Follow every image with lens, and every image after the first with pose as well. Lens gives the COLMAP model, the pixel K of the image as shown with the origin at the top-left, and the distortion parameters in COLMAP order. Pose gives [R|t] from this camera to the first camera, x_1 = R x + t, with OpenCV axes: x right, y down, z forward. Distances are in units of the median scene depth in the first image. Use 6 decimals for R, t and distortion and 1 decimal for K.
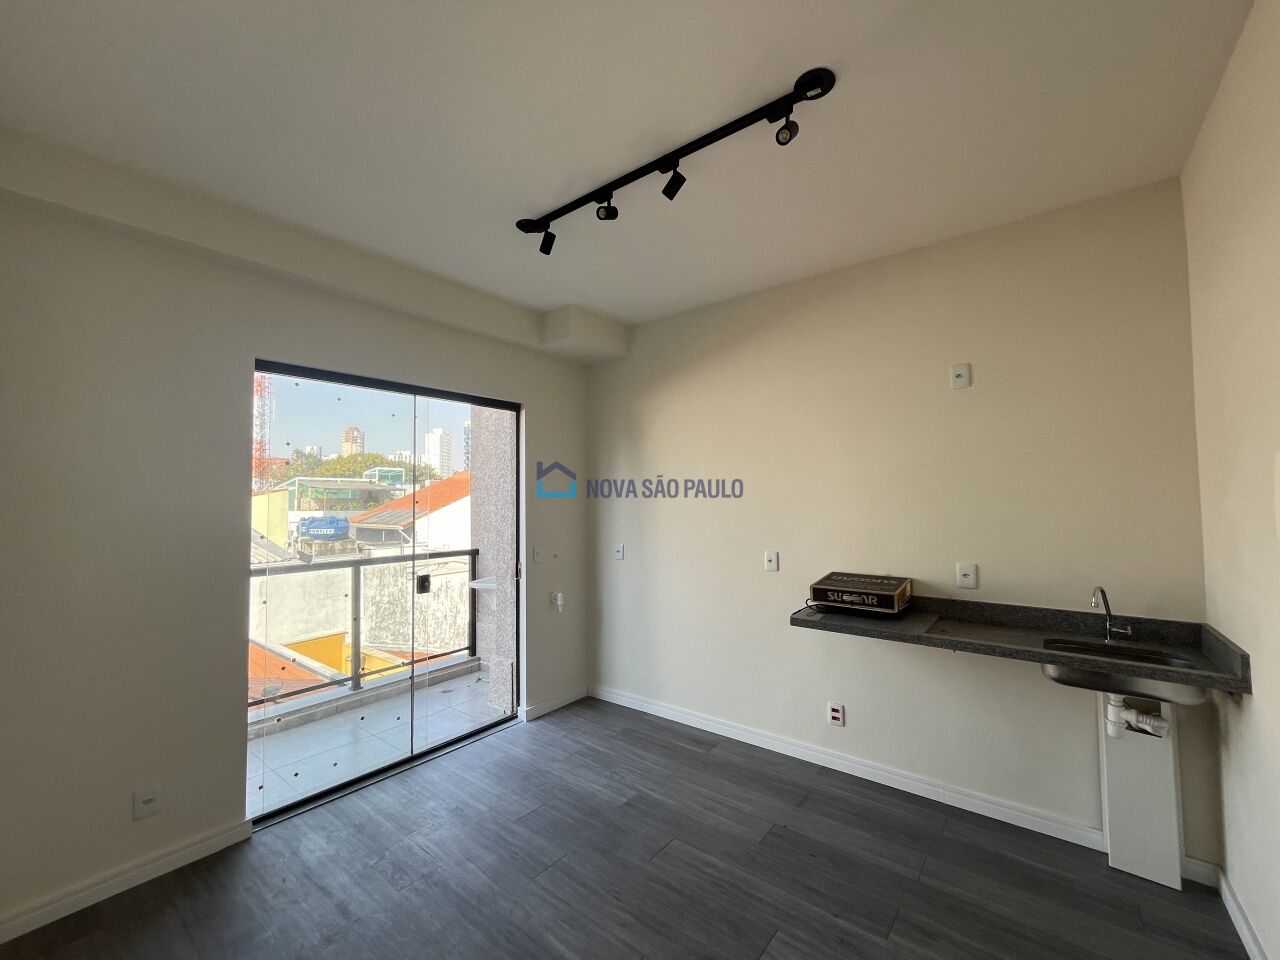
lens RADIAL K [[519.7, 0, 637.0], [0, 519.7, 477.4], [0, 0, 1]] dist [-0.001051, -0.000119]
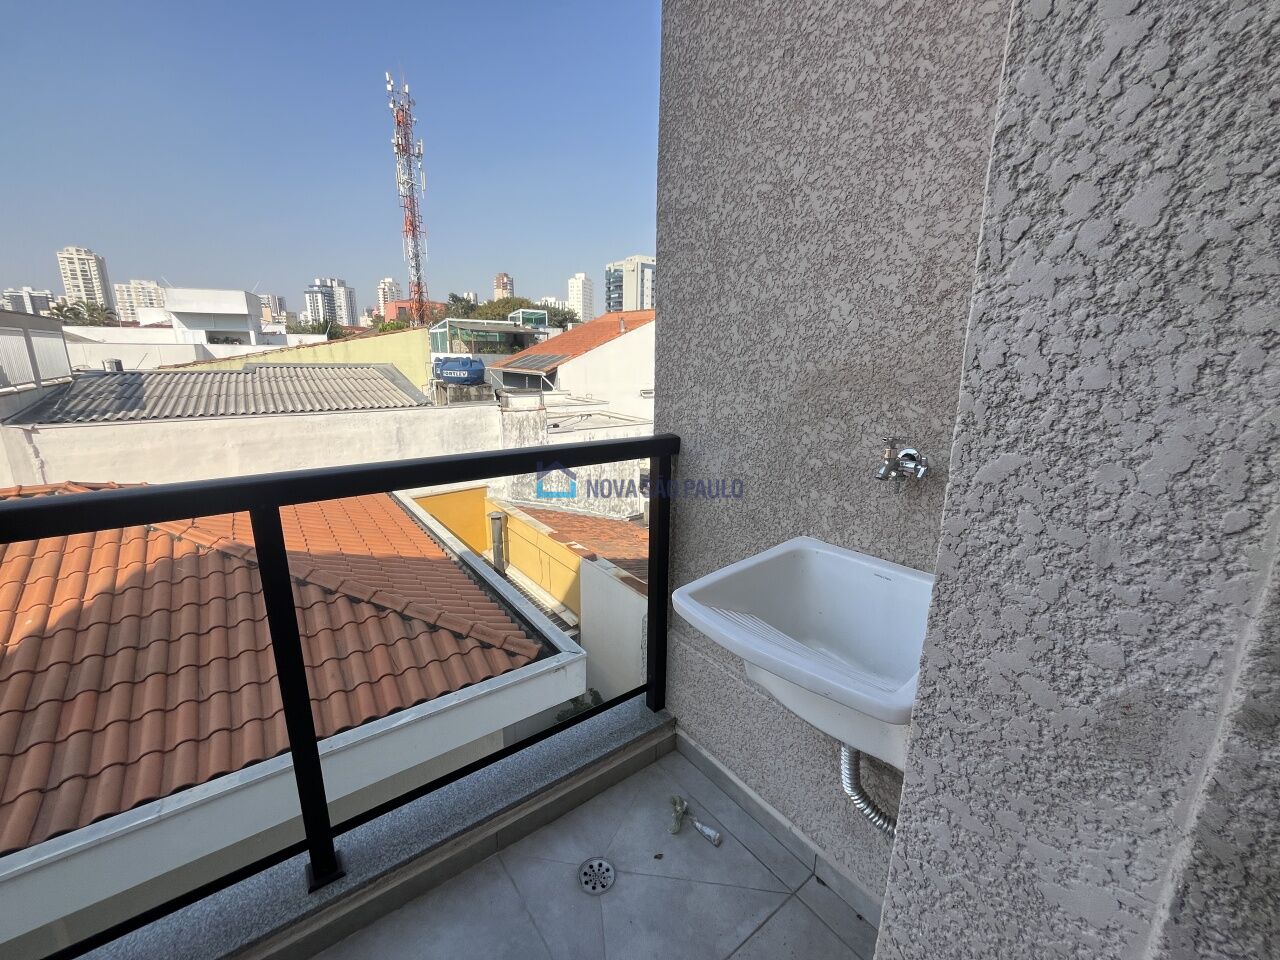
lens RADIAL K [[519.7, 0, 634.8], [0, 519.7, 477.7], [0, 0, 1]] dist [-0.001051, -0.000119]
pose [[0.964478, 0.086272, -0.249679, -0.404865], [-0.013373, 0.959901, 0.280019, 0.112570], [0.263825, -0.266733, 0.926957, 1.105168]]
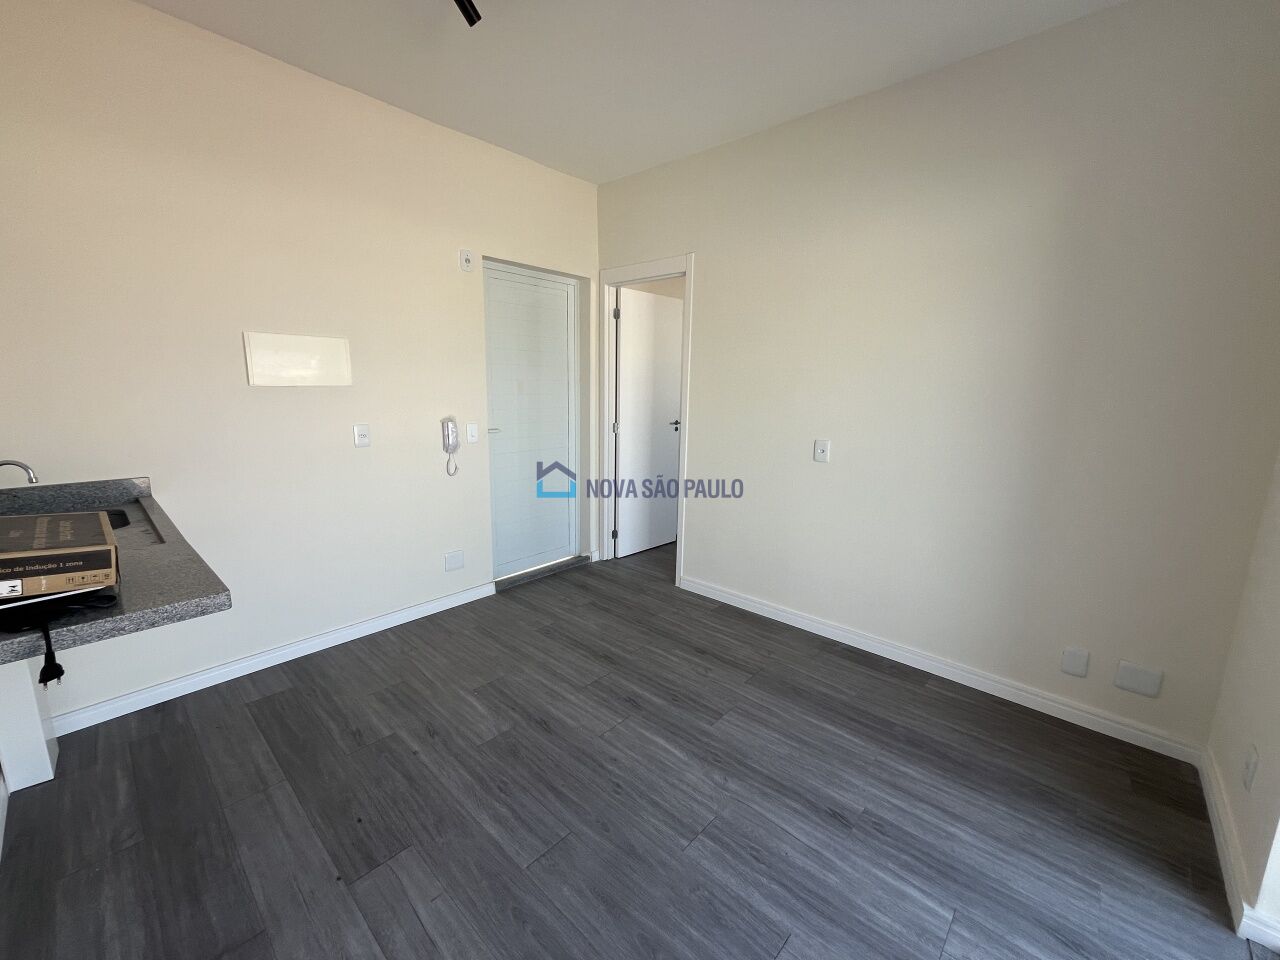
lens RADIAL K [[519.7, 0, 638.6], [0, 519.7, 476.7], [0, 0, 1]] dist [-0.001051, -0.000119]
pose [[-0.997855, -0.014899, 0.063741, -0.082469], [-0.006684, 0.991855, 0.127197, 0.090031], [-0.065117, 0.126499, -0.989827, 1.204098]]
